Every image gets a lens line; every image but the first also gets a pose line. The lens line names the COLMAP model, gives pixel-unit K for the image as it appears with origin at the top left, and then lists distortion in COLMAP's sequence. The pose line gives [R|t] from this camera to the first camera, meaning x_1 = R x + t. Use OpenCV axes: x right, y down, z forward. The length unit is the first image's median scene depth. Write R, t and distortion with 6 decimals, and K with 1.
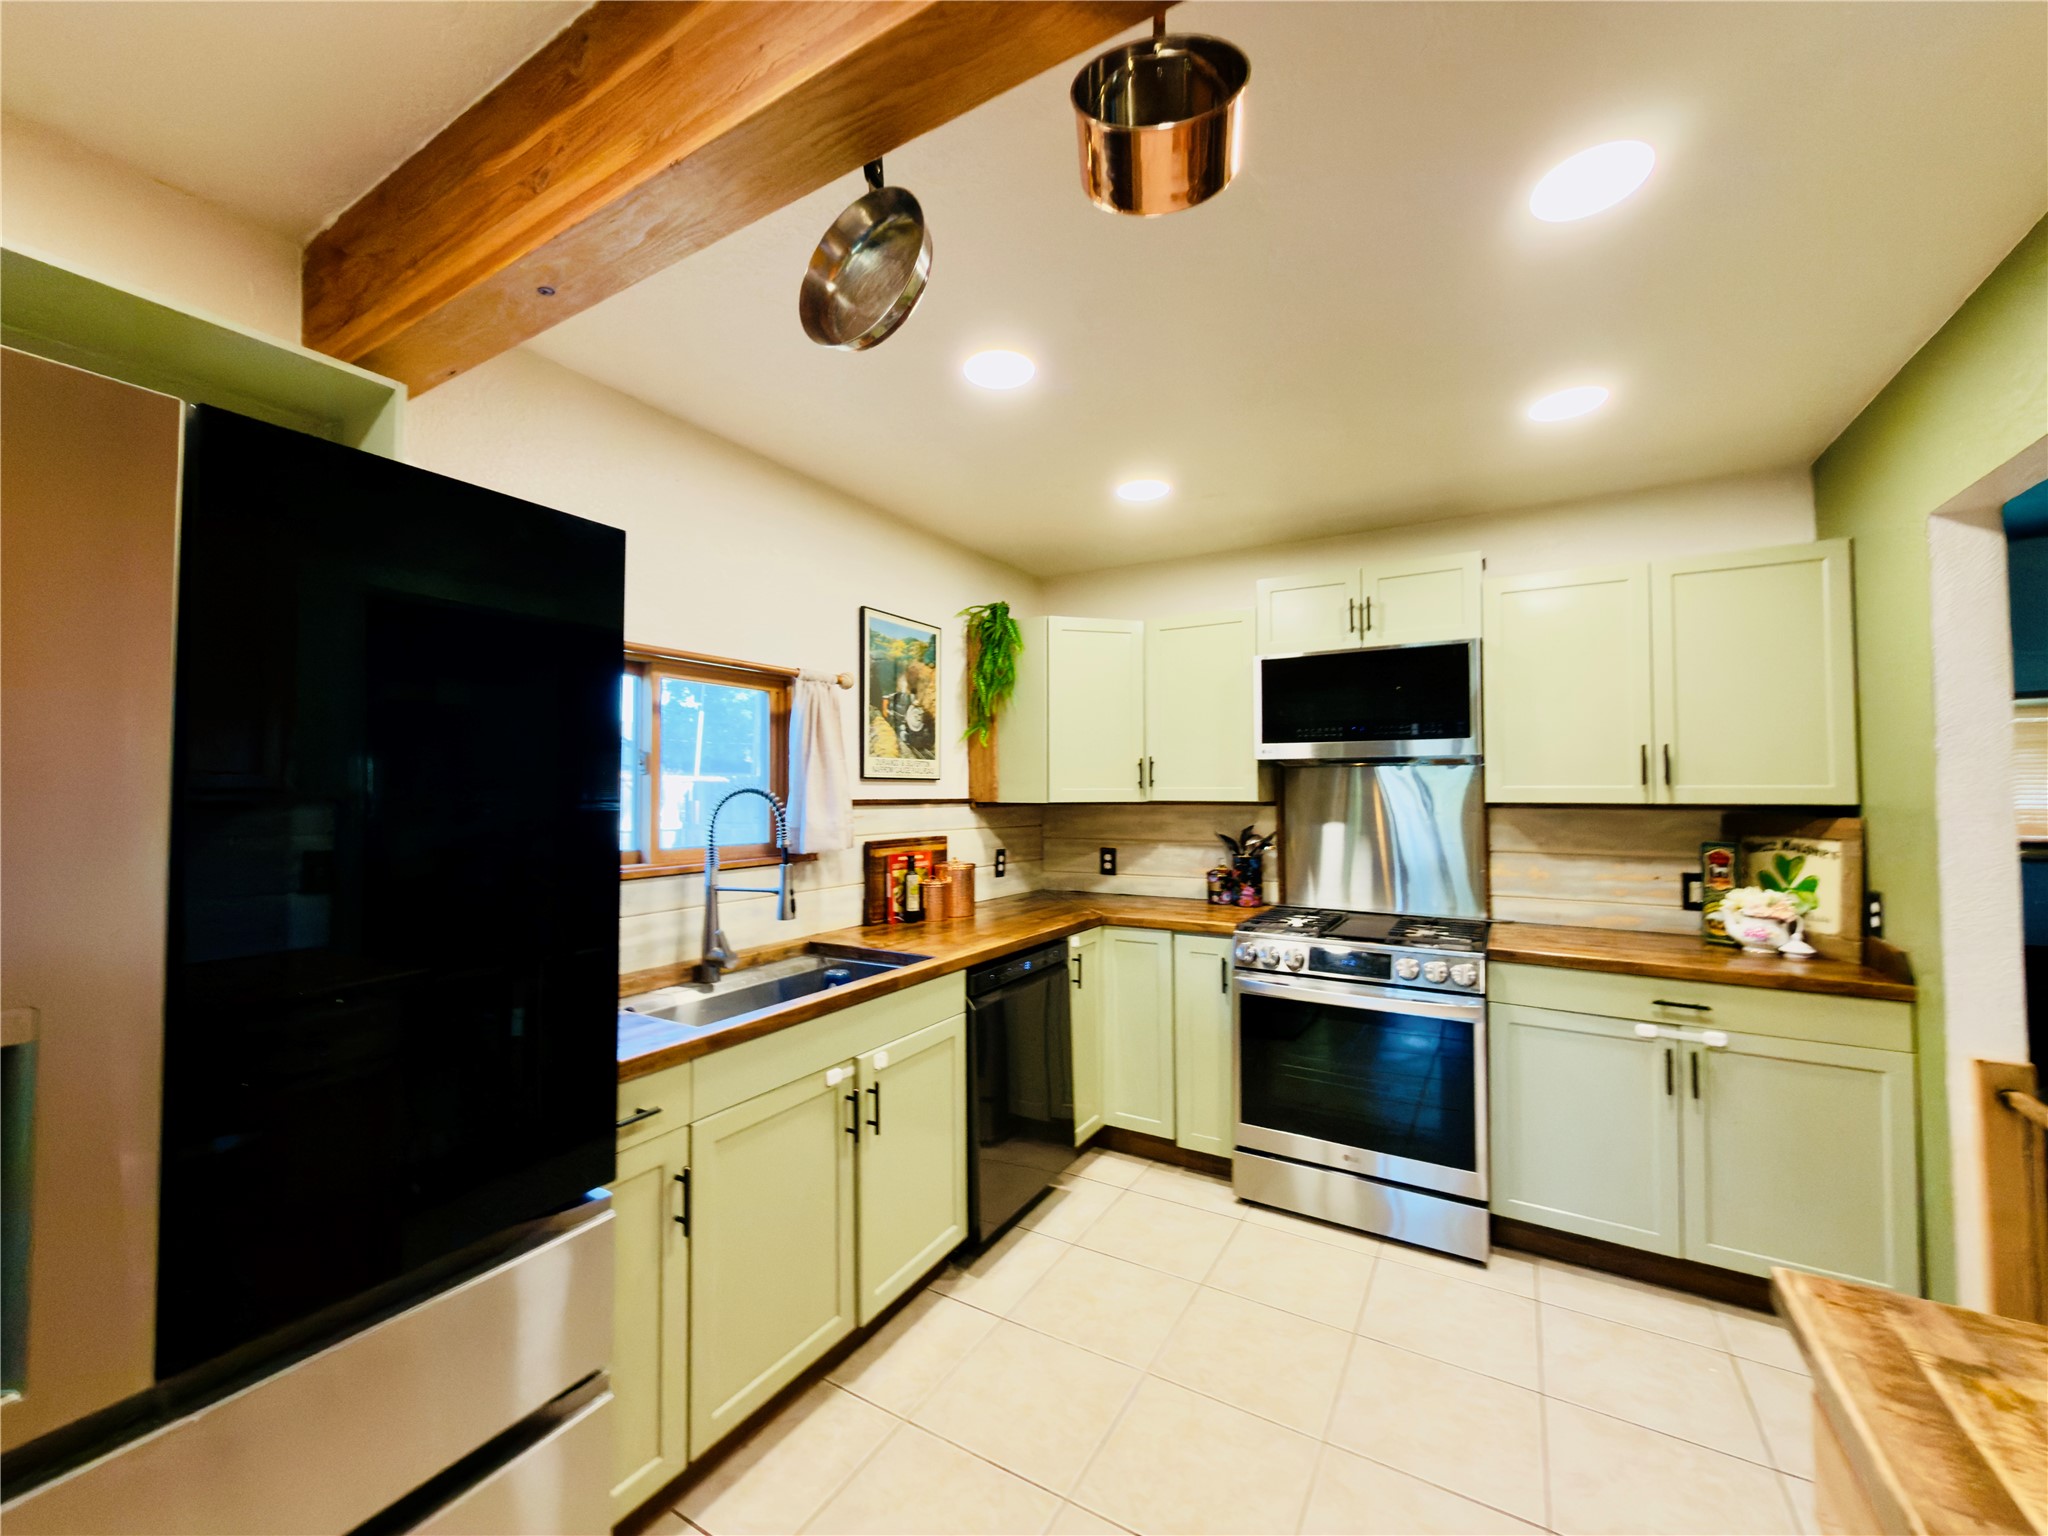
lens RADIAL K [[815.5, 0, 1020.3], [0, 815.5, 764.7], [0, 0, 1]] dist [0.000067, -0.000105]
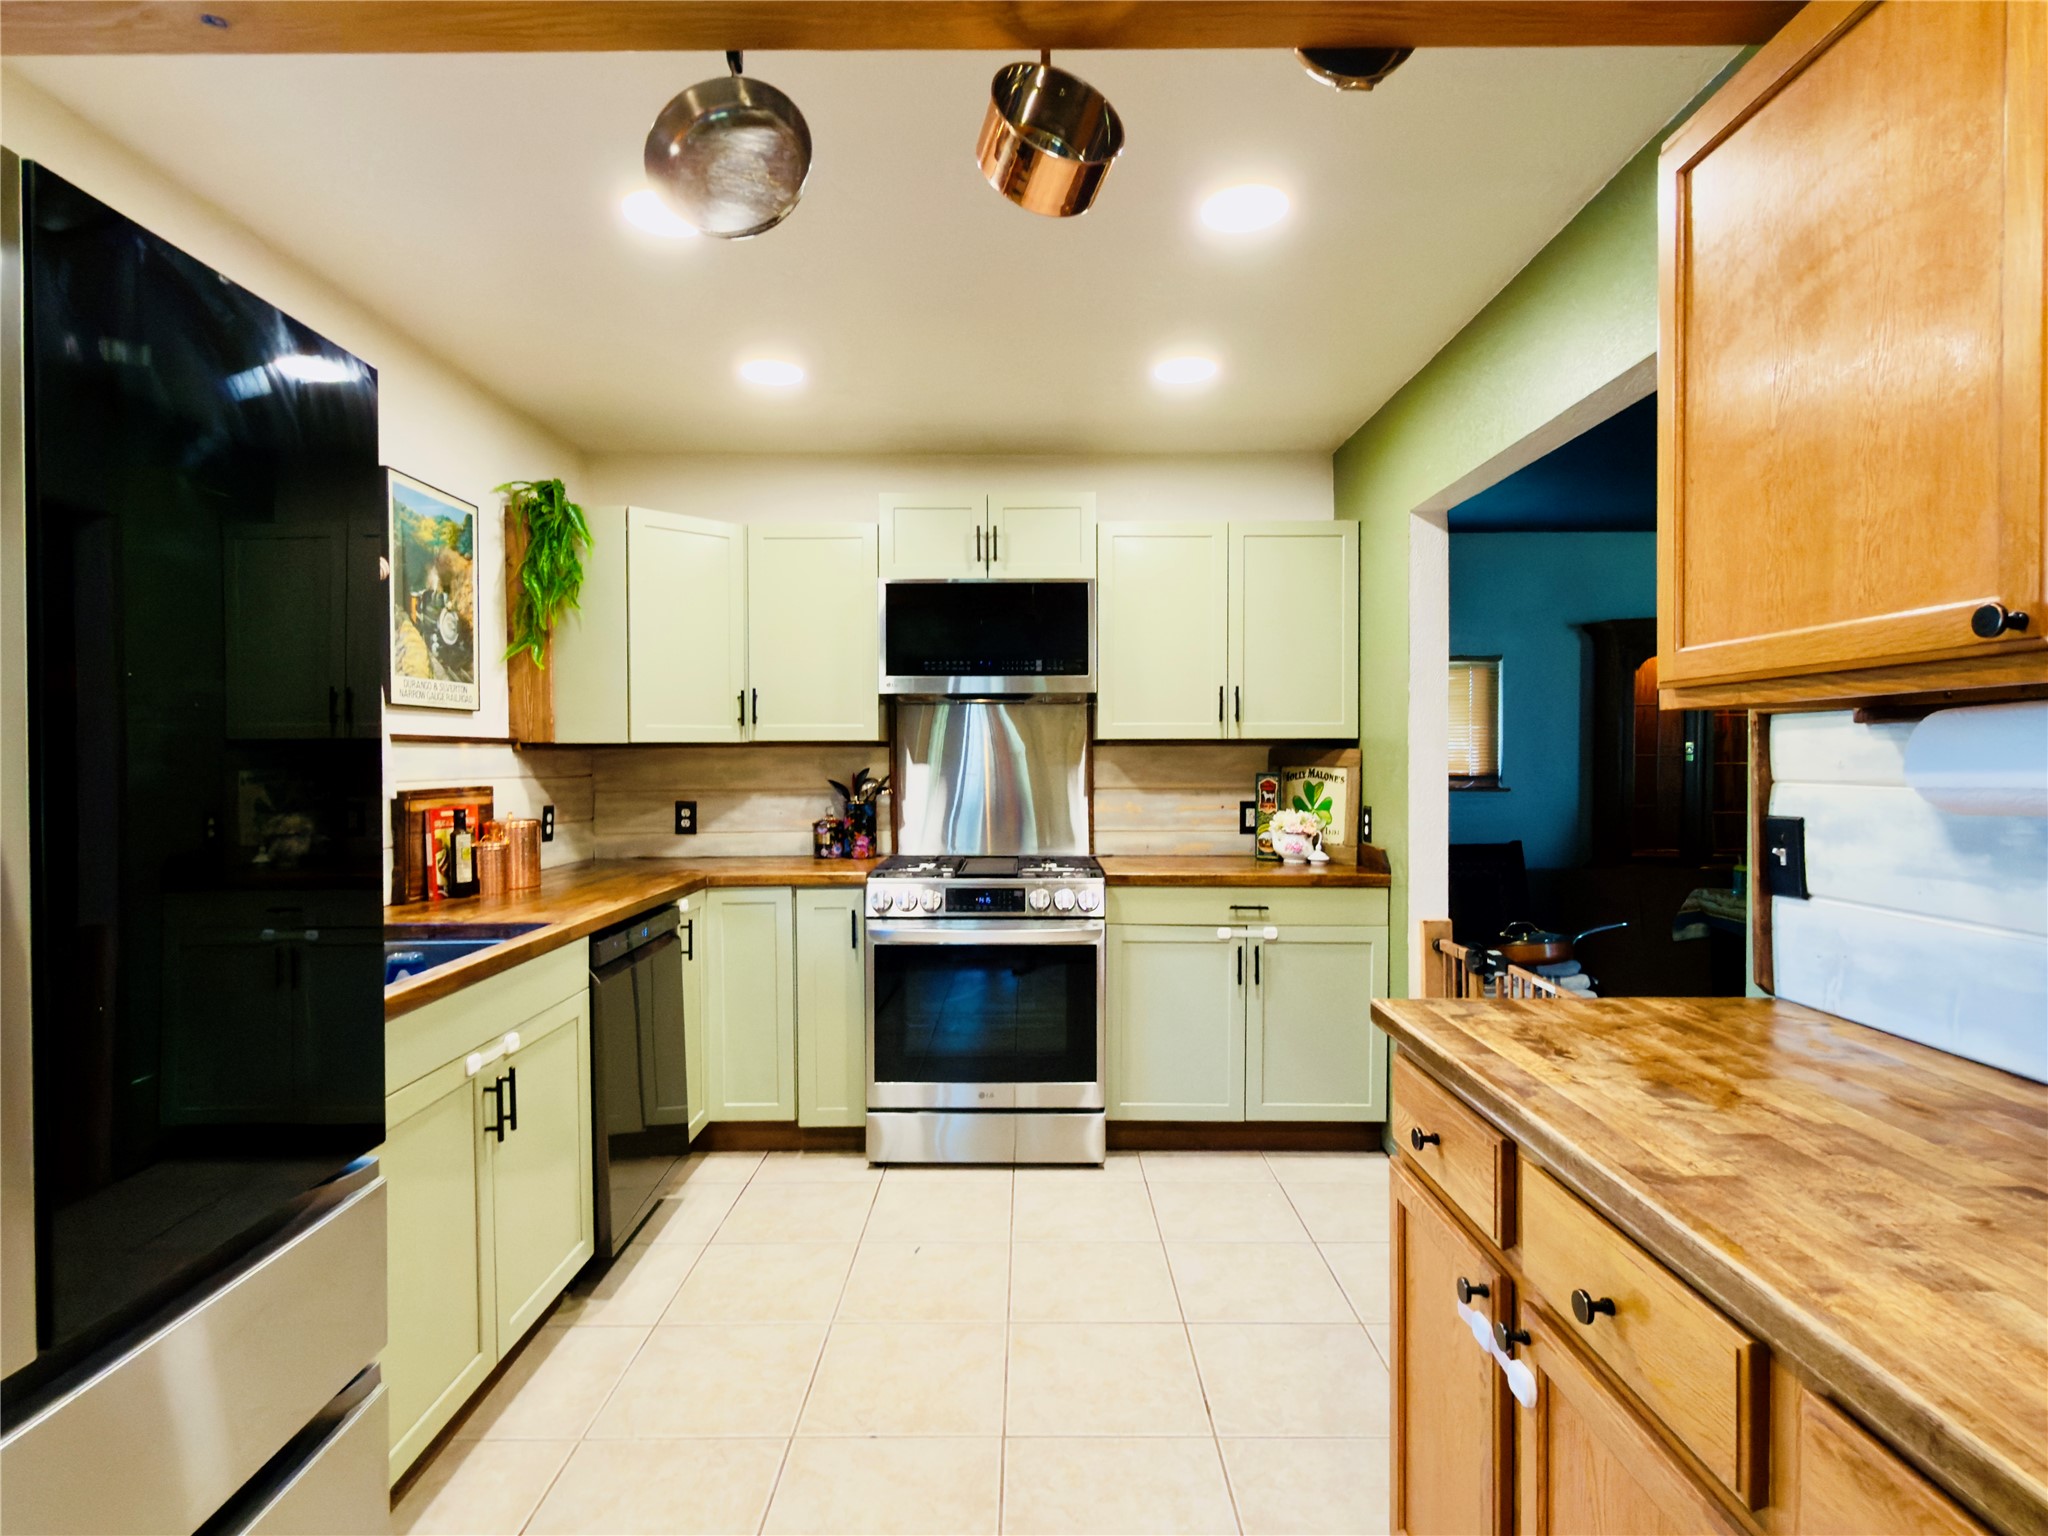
lens RADIAL K [[1074.8, 0, 1024.0], [0, 1074.8, 768.0], [0, 0, 1]] dist [-0.002161, -0.000169]
pose [[0.858350, -0.010610, 0.512954, -0.191571], [-0.012876, 0.999026, 0.042211, 0.024565], [-0.512902, -0.042837, 0.857378, -0.111456]]
